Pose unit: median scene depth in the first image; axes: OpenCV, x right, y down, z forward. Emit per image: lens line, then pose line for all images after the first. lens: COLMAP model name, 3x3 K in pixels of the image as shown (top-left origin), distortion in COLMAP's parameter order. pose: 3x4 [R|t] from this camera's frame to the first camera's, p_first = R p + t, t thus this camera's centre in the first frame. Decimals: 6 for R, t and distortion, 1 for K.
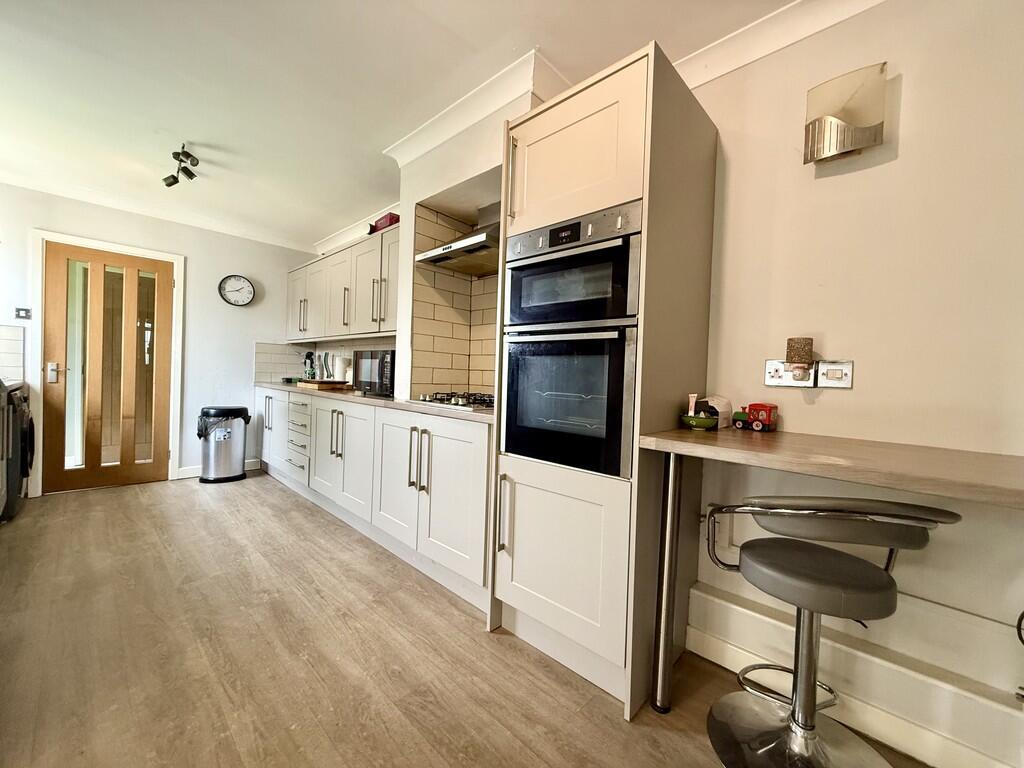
lens RADIAL K [[406.8, 0, 509.4], [0, 406.8, 383.4], [0, 0, 1]] dist [0.001378, -0.000218]
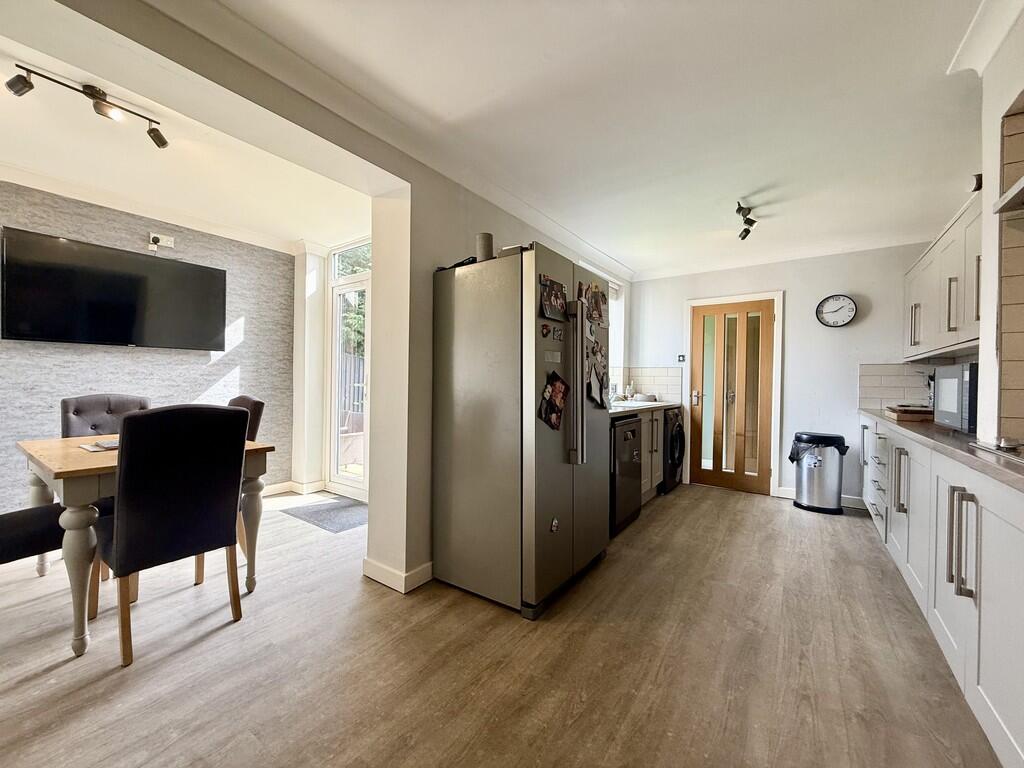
lens RADIAL K [[406.8, 0, 509.4], [0, 406.8, 383.4], [0, 0, 1]] dist [0.001378, -0.000218]
pose [[0.147916, -0.033562, -0.988430, 0.201959], [-0.028125, 0.998877, -0.038126, -0.005130], [0.988600, 0.033439, 0.146806, 0.169385]]
